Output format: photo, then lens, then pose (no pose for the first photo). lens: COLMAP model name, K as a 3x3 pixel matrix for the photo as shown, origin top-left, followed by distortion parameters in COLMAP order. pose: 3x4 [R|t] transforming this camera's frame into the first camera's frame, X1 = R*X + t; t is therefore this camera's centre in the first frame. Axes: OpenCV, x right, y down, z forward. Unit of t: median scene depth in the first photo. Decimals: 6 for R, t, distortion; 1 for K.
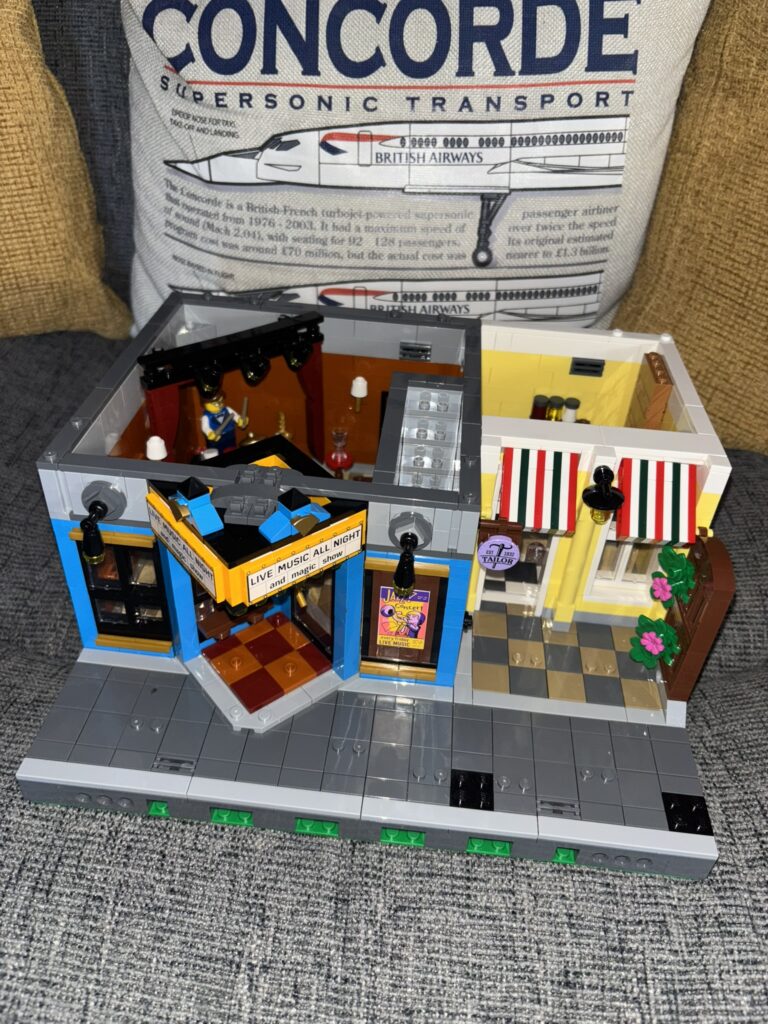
lens RADIAL K [[808.5, 0, 389.5], [0, 808.5, 515.0], [0, 0, 1]] dist [-0.005121, -0.013412]
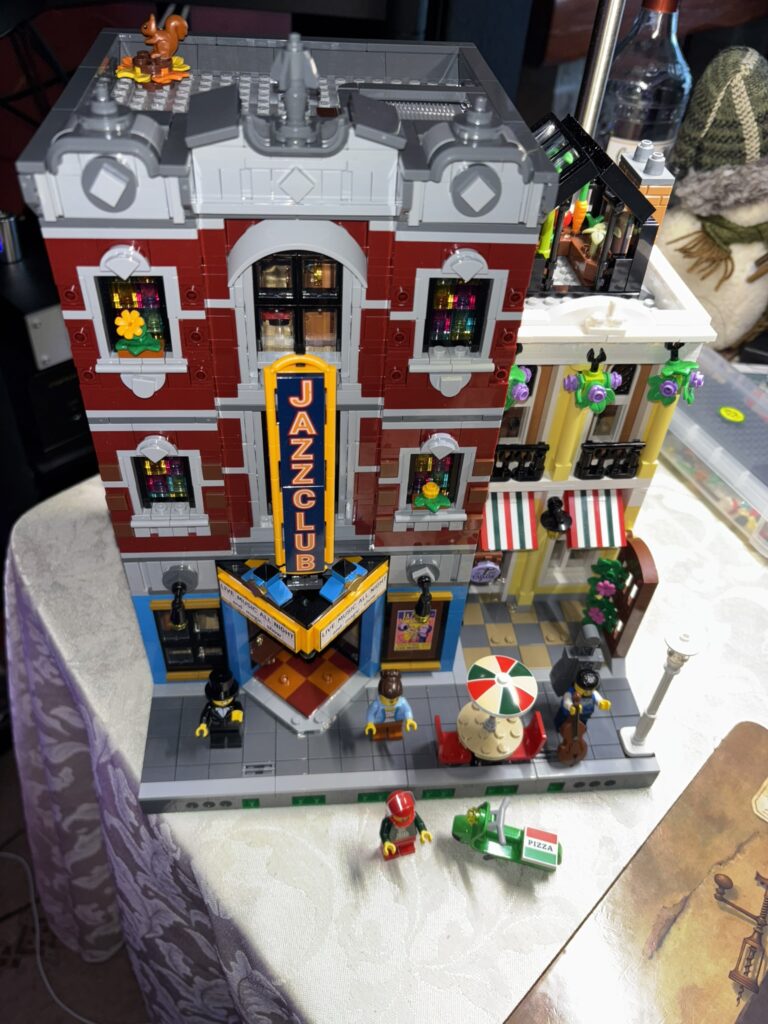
lens RADIAL K [[808.5, 0, 379.5], [0, 808.5, 514.9], [0, 0, 1]] dist [-0.005121, -0.013412]
pose [[0.983365, -0.124191, 0.132551, -0.188388], [0.108366, 0.986769, 0.120597, -0.217157], [-0.145774, -0.104227, 0.983812, -0.246611]]
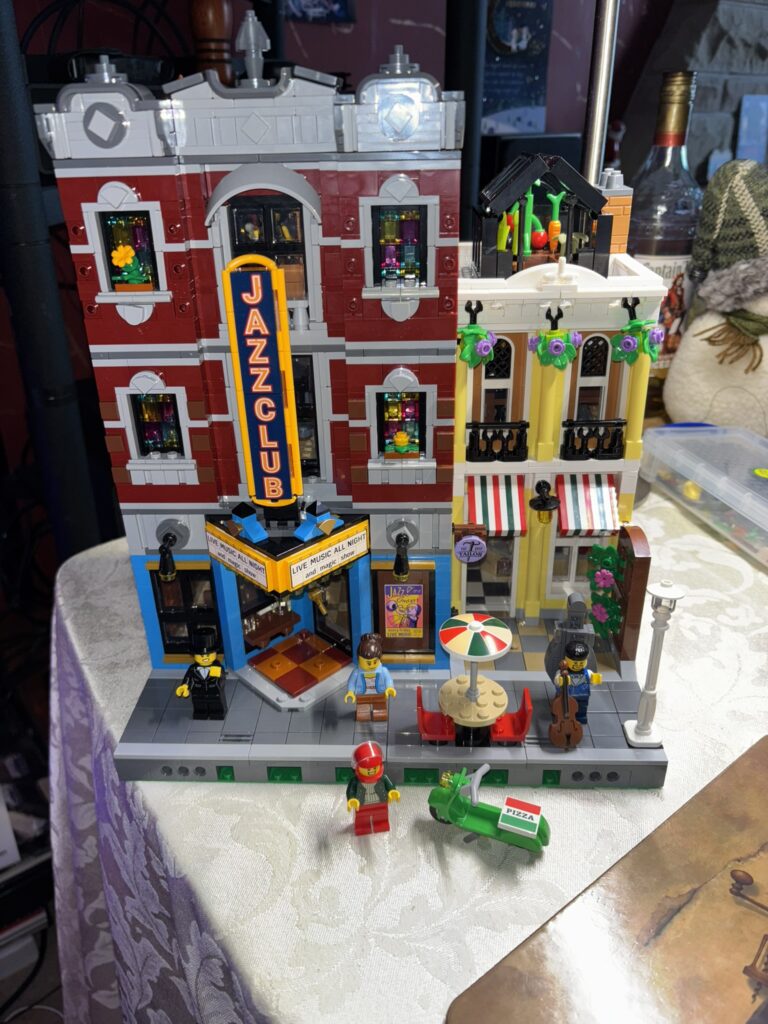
lens RADIAL K [[808.5, 0, 381.2], [0, 808.5, 515.9], [0, 0, 1]] dist [-0.005121, -0.013412]
pose [[0.995402, -0.093964, 0.018574, -0.029470], [0.095772, 0.979158, -0.179103, 0.207570], [-0.001358, 0.180058, 0.983655, -0.296309]]
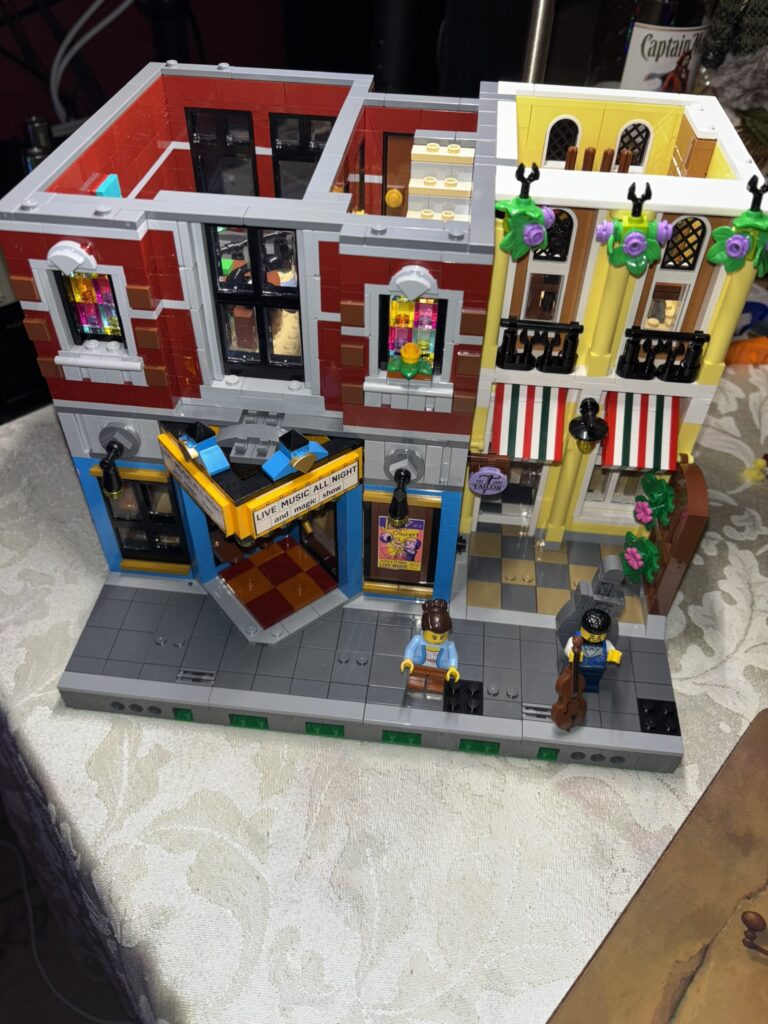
lens RADIAL K [[808.5, 0, 387.8], [0, 808.5, 521.1], [0, 0, 1]] dist [-0.005121, -0.013412]
pose [[0.999539, -0.011888, -0.027955, 0.030185], [0.015446, 0.991296, 0.130743, -0.043509], [0.026157, -0.131114, 0.991022, -0.067920]]
